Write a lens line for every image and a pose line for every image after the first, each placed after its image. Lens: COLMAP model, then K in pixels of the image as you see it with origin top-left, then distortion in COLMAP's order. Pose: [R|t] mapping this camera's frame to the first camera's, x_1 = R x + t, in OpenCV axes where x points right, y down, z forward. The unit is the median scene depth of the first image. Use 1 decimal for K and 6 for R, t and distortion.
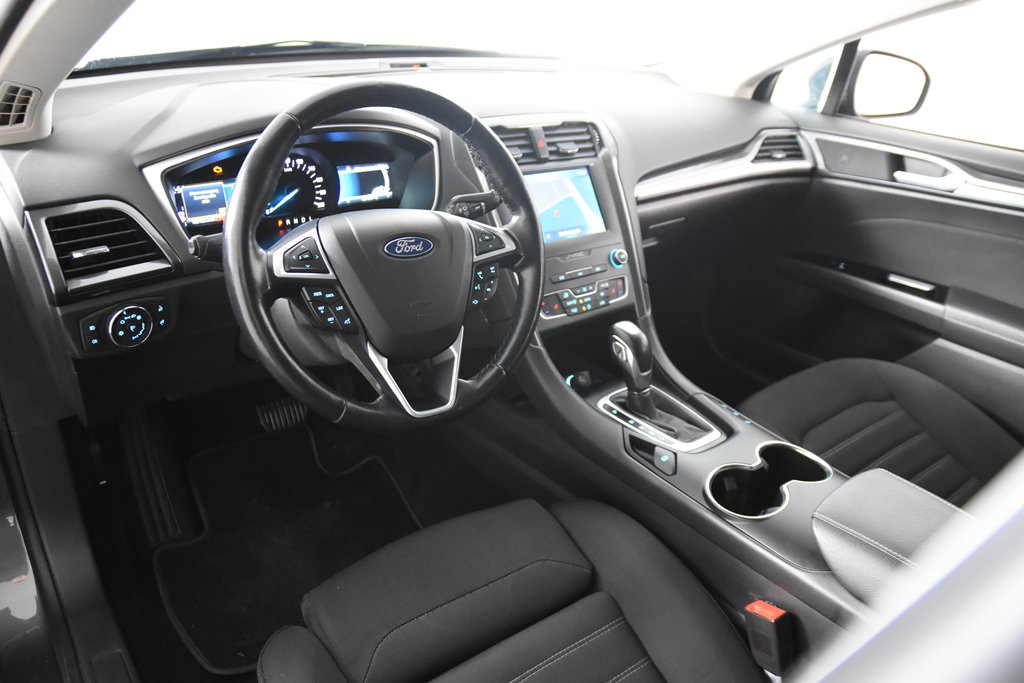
lens RADIAL K [[780.0, 0, 518.2], [0, 780.0, 331.9], [0, 0, 1]] dist [-0.109664, 0.080768]
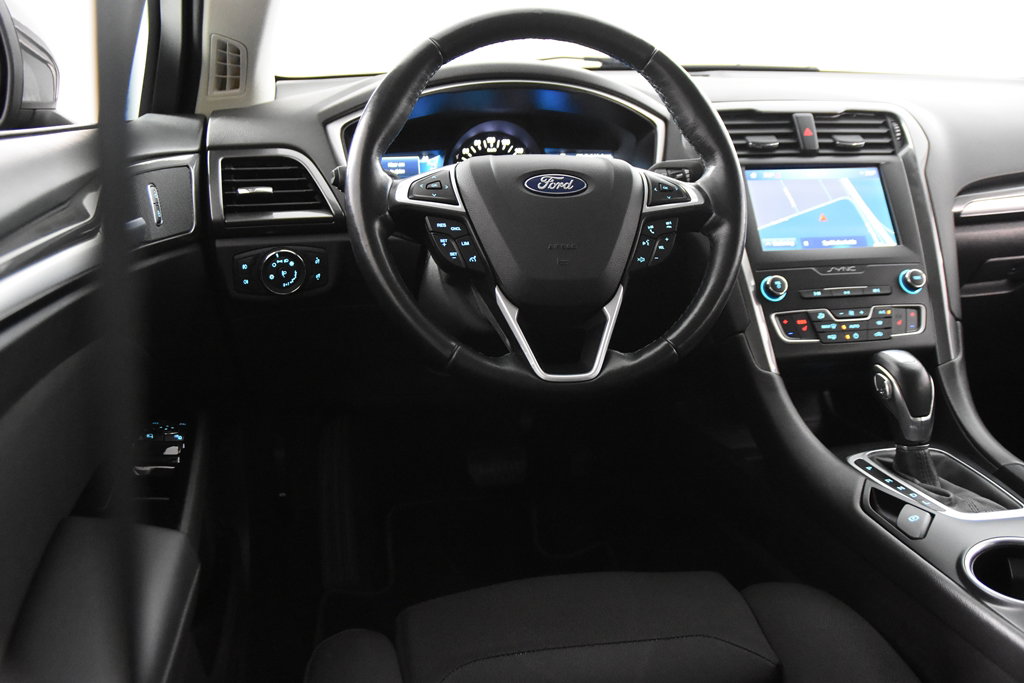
lens RADIAL K [[960.2, 0, 508.5], [0, 960.2, 337.2], [0, 0, 1]] dist [-0.025260, 0.000000]
pose [[0.891609, 0.044102, -0.450654, 0.229604], [-0.132943, 0.976880, -0.167425, 0.184767], [0.432851, 0.209189, 0.876858, 0.059826]]
